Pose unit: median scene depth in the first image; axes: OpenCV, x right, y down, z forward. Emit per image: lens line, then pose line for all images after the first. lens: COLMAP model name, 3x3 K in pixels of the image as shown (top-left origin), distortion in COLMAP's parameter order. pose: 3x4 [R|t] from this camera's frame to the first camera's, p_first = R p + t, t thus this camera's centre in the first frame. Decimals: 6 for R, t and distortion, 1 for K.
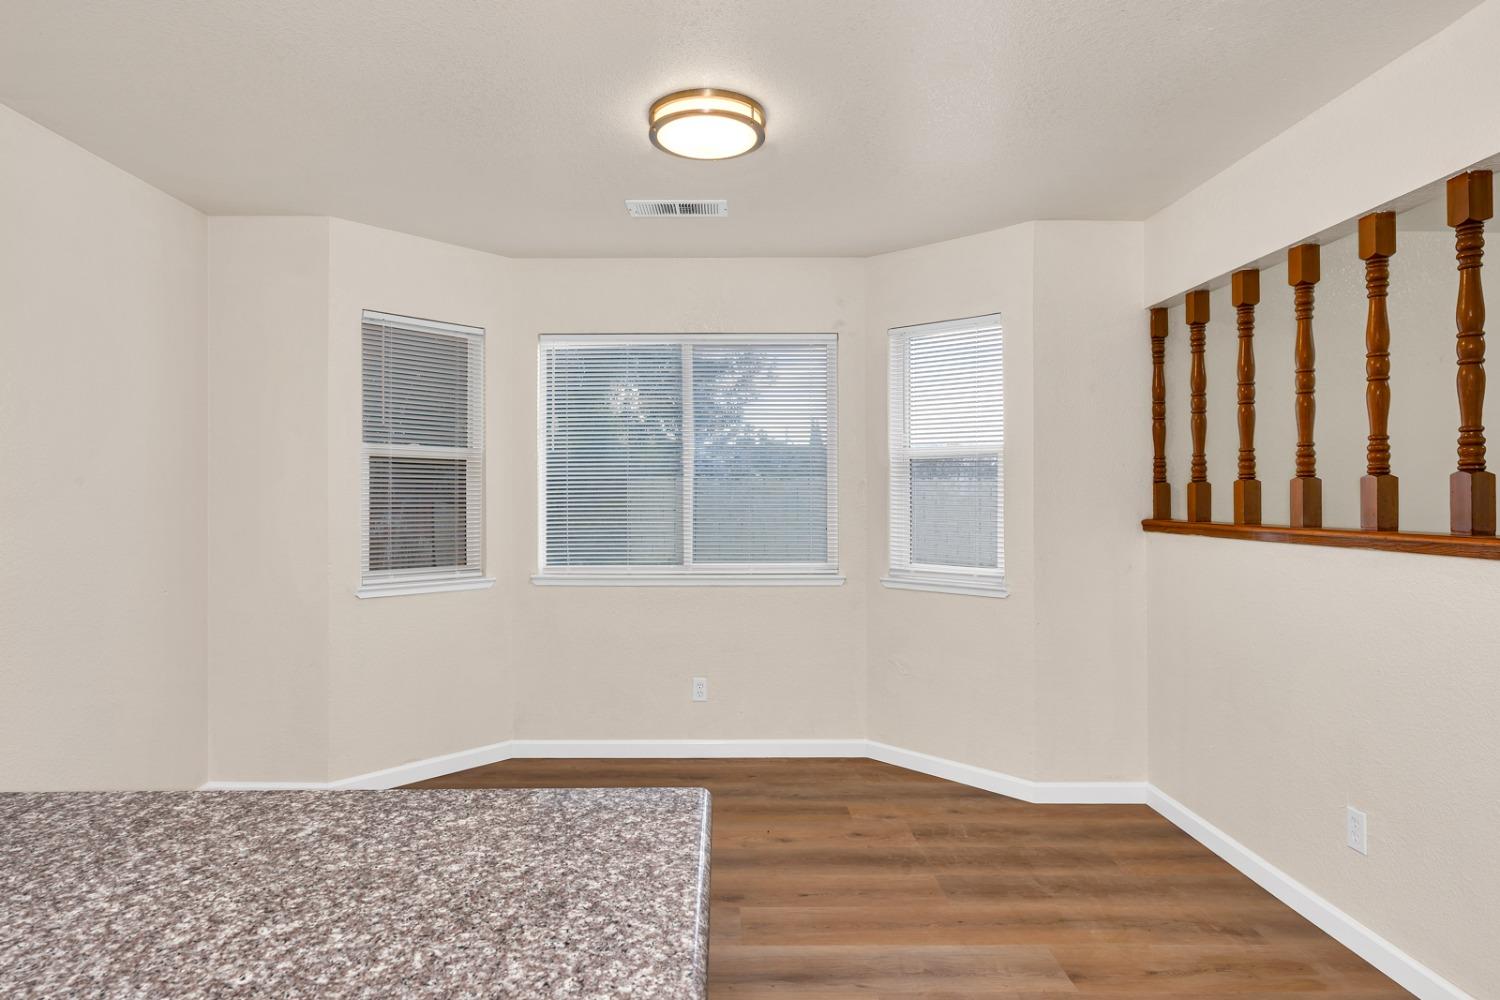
lens RADIAL K [[851.6, 0, 719.4], [0, 851.6, 492.6], [0, 0, 1]] dist [-0.016467, 0.000061]
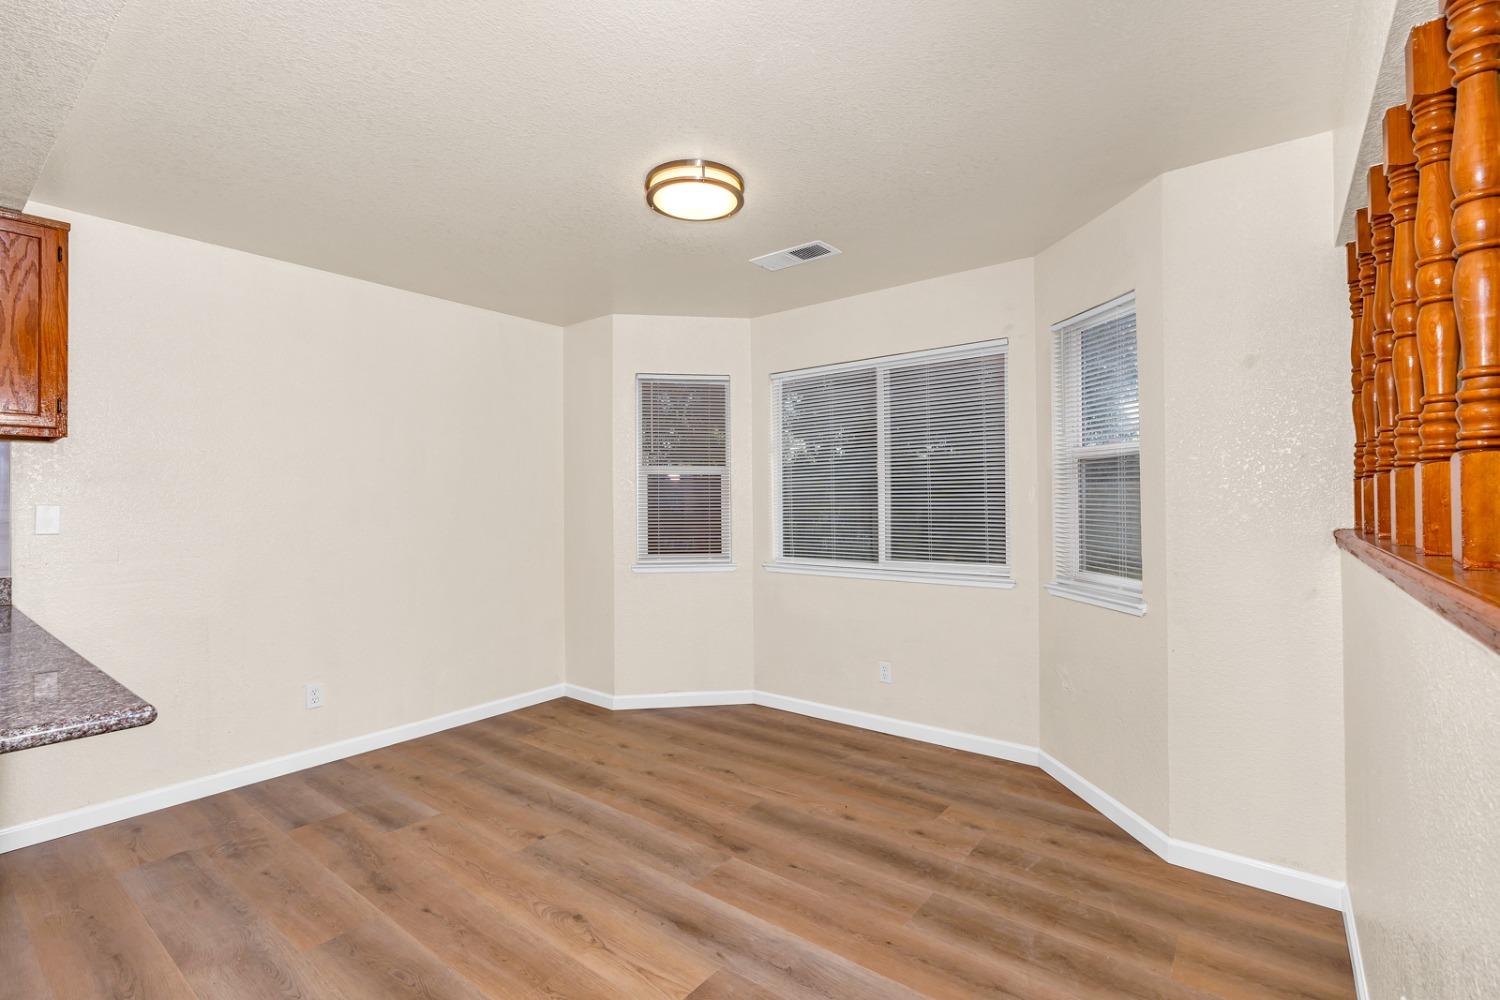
lens RADIAL K [[676.7, 0, 750.0], [0, 676.7, 500.0], [0, 0, 1]] dist [-0.017303, 0.006686]
pose [[0.787994, -0.007135, -0.615641, 0.445441], [0.010478, 0.999943, 0.001823, -0.000436], [0.615593, -0.007887, 0.788025, 0.213152]]
